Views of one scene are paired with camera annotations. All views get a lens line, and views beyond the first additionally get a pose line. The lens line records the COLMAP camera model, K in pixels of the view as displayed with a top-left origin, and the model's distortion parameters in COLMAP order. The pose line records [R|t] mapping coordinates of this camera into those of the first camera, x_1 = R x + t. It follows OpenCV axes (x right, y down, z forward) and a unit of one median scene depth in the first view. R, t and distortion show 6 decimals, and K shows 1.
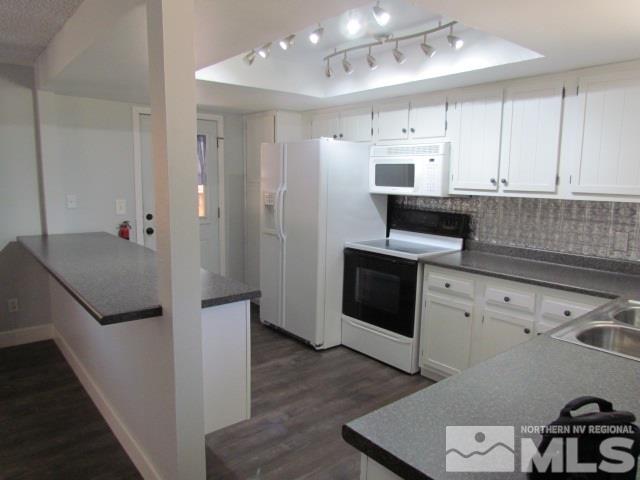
lens RADIAL K [[456.9, 0, 318.3], [0, 456.9, 238.6], [0, 0, 1]] dist [-0.030235, 0.005785]
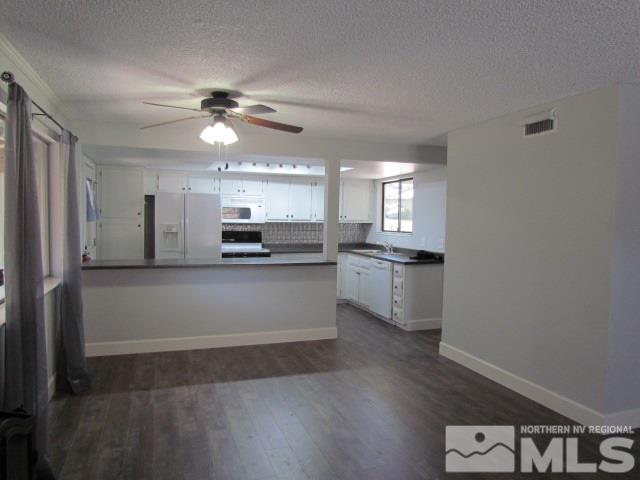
lens RADIAL K [[456.9, 0, 319.1], [0, 456.9, 241.0], [0, 0, 1]] dist [-0.030235, 0.005785]
pose [[0.343070, -0.059636, 0.937415, -1.770979], [0.116611, 0.992966, 0.020493, -0.023602], [-0.932043, 0.102282, 0.347611, 0.011336]]
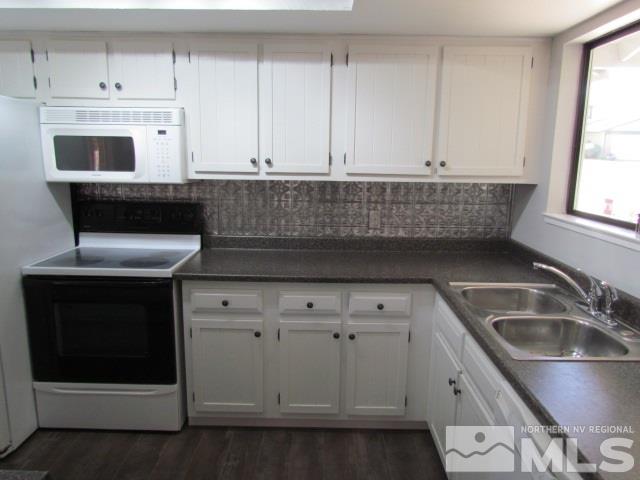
lens RADIAL K [[456.9, 0, 325.8], [0, 456.9, 240.9], [0, 0, 1]] dist [-0.030235, 0.005785]
pose [[0.634238, -0.152995, 0.757849, -0.156977], [0.098829, 0.988227, 0.116794, -0.066773], [-0.766795, 0.000822, 0.641891, 0.373618]]
